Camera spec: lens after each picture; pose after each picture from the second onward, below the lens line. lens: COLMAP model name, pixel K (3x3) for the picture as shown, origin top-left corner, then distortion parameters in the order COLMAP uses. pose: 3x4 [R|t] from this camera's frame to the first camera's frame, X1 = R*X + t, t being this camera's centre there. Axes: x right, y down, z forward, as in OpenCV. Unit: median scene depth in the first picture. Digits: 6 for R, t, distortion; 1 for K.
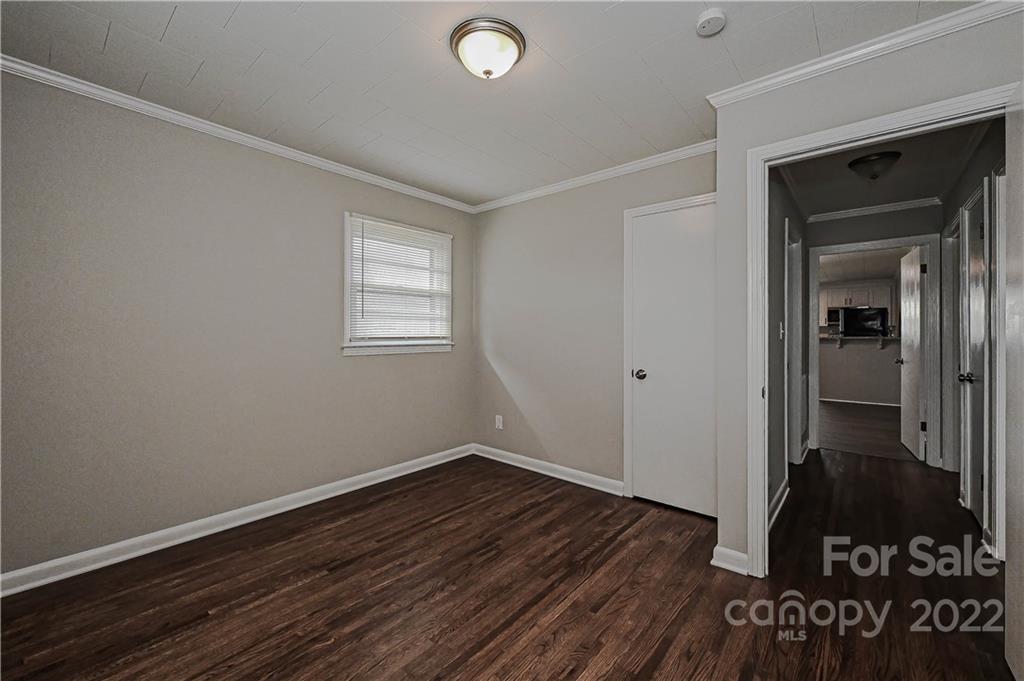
lens RADIAL K [[411.2, 0, 505.0], [0, 411.2, 329.8], [0, 0, 1]] dist [-0.006130, 0.000465]
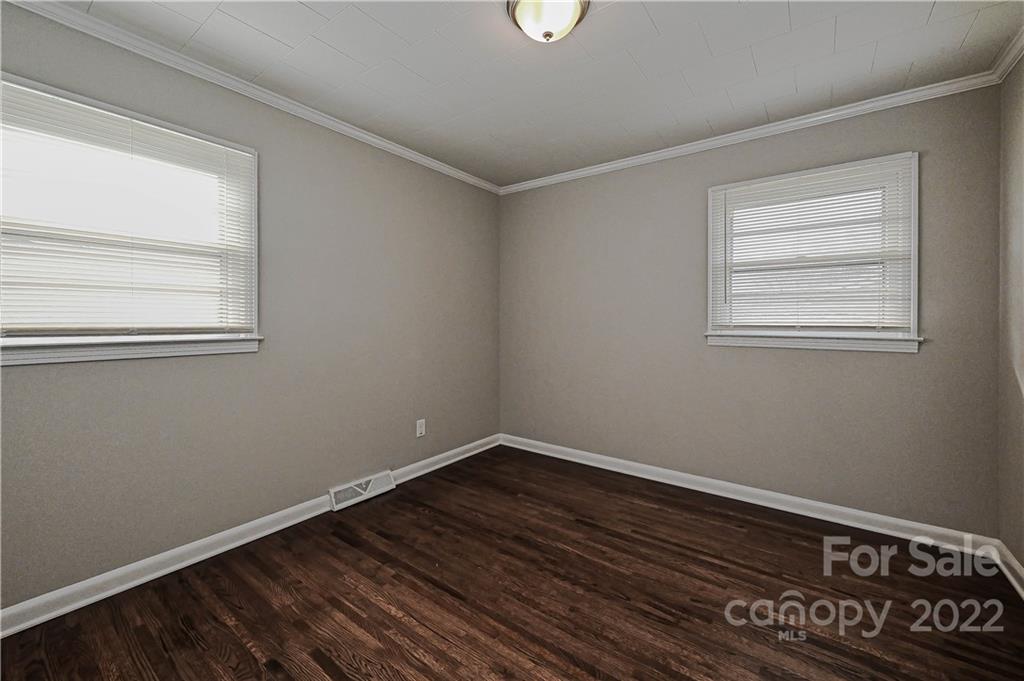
lens RADIAL K [[411.2, 0, 508.2], [0, 411.2, 321.4], [0, 0, 1]] dist [-0.006130, 0.000465]
pose [[0.073996, 0.006141, -0.997240, 0.599841], [0.006811, 0.999955, 0.006663, 0.001510], [0.997235, -0.007285, 0.073951, 0.580465]]
